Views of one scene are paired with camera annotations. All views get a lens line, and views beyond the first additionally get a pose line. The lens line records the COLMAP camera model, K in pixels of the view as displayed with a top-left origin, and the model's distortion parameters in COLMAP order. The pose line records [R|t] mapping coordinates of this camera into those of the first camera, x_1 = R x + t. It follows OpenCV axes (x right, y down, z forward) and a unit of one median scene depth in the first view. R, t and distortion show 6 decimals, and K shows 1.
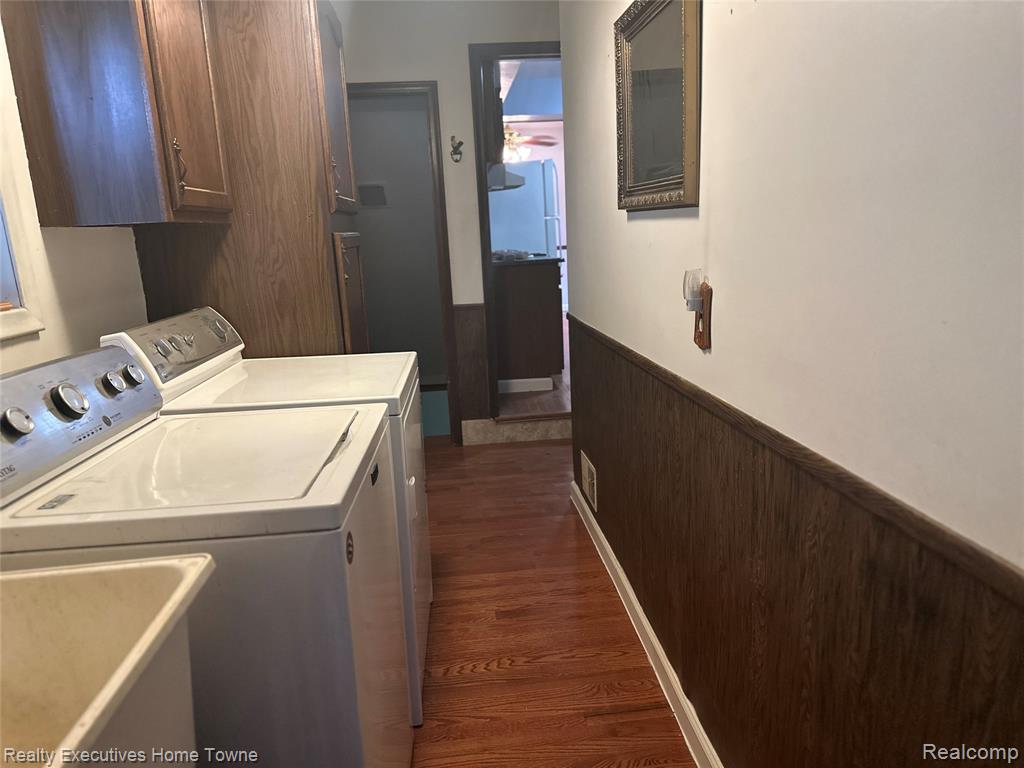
lens RADIAL K [[706.6, 0, 512.0], [0, 706.6, 384.0], [0, 0, 1]] dist [0.001099, 0.002873]
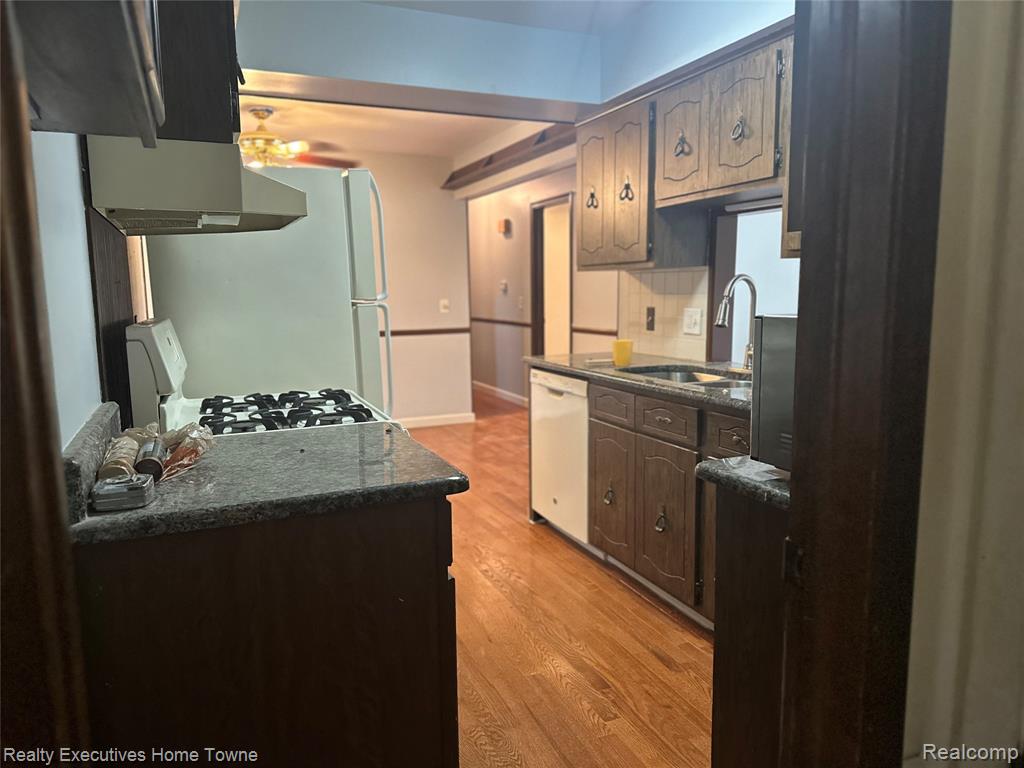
lens RADIAL K [[706.6, 0, 512.0], [0, 706.6, 384.0], [0, 0, 1]] dist [0.001099, 0.002873]
pose [[0.947747, -0.007626, 0.318931, -0.000004], [0.030884, 0.997212, -0.067933, -0.194210], [-0.317524, 0.074234, 0.945340, 0.713385]]
